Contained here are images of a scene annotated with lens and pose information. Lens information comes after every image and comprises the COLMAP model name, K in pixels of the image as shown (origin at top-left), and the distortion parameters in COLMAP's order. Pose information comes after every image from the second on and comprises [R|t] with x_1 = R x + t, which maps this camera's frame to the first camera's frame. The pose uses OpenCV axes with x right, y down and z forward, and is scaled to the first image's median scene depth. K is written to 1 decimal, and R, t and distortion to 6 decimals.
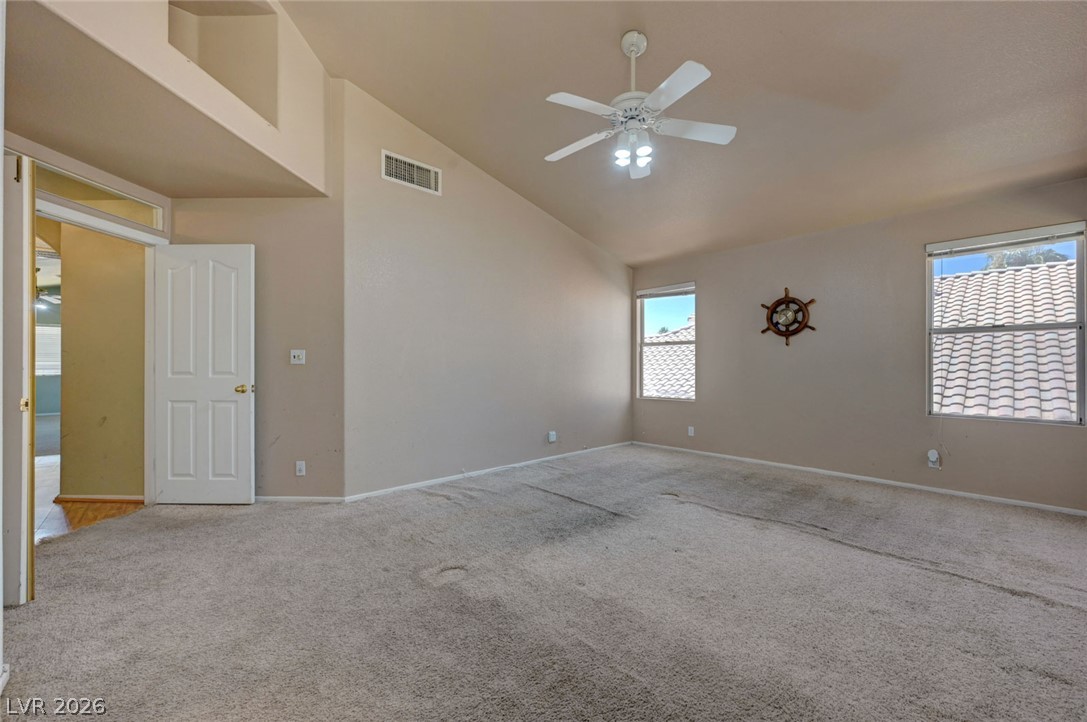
lens RADIAL K [[433.3, 0, 556.4], [0, 433.3, 367.3], [0, 0, 1]] dist [-0.001509, -0.000095]
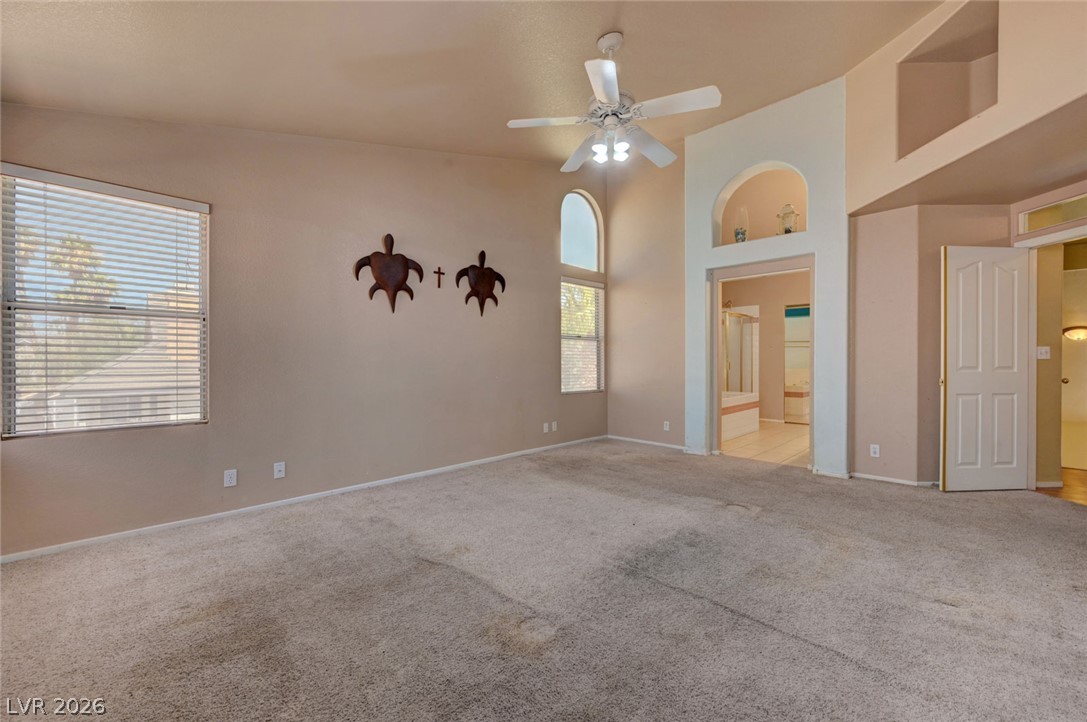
lens RADIAL K [[428.6, 0, 548.6], [0, 428.6, 363.3], [0, 0, 1]] dist [-0.000569, -0.000227]
pose [[-0.999479, -0.000414, -0.032259, 0.216325], [-0.000715, 0.999956, 0.009308, -0.003274], [0.032254, 0.009326, -0.999436, 1.216598]]
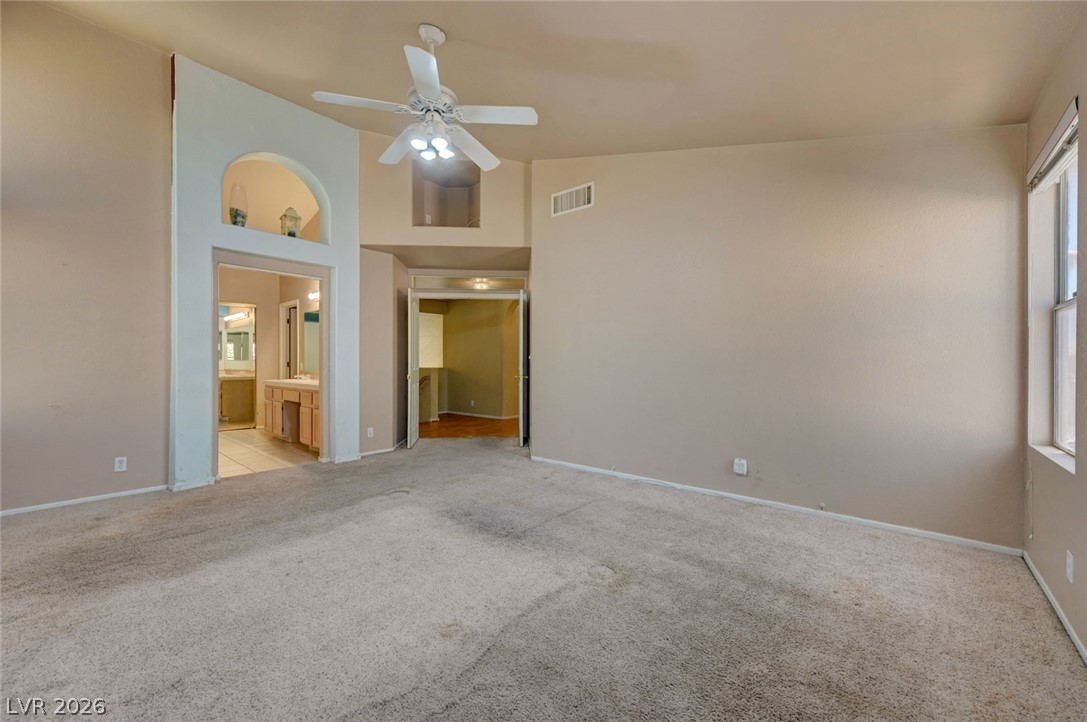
lens RADIAL K [[428.6, 0, 548.6], [0, 428.6, 363.3], [0, 0, 1]] dist [-0.000569, -0.000227]
pose [[0.107613, 0.001383, -0.994192, 0.713464], [-0.004059, 0.999991, 0.000952, -0.003254], [0.994185, 0.003933, 0.107618, 0.705104]]
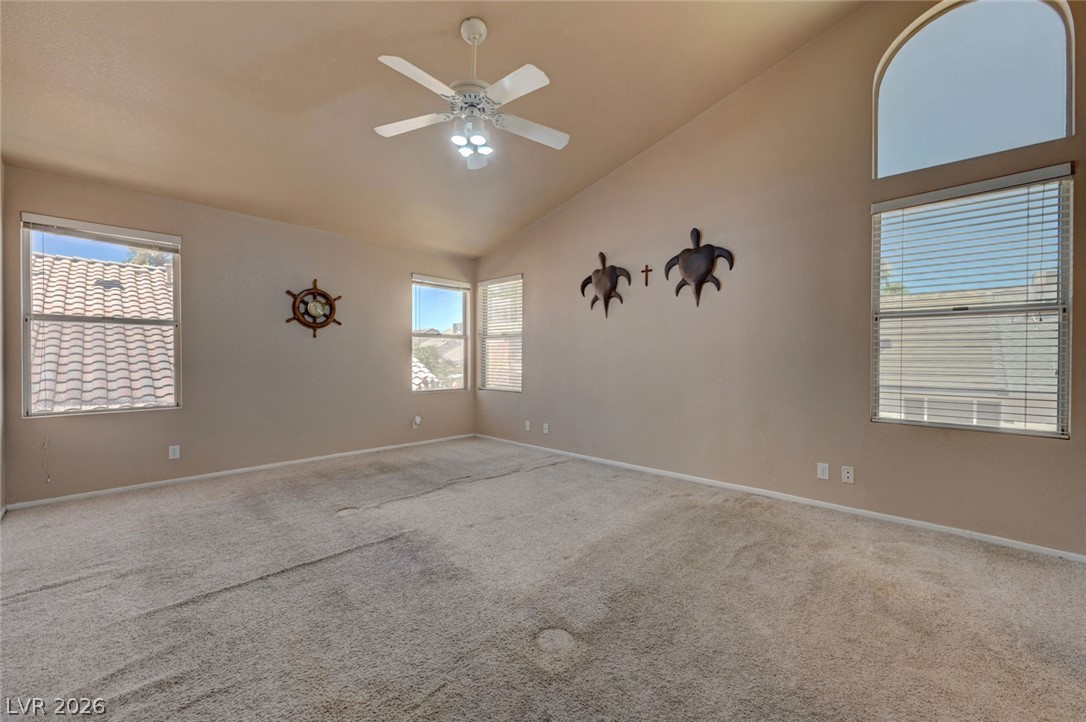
lens RADIAL K [[429.2, 0, 548.9], [0, 429.2, 365.2], [0, 0, 1]] dist [0.000787, -0.000063]
pose [[-0.060005, -0.014944, 0.998086, -0.494390], [0.000701, 0.999887, 0.015013, -0.001441], [-0.998198, 0.001600, -0.059988, 0.539089]]
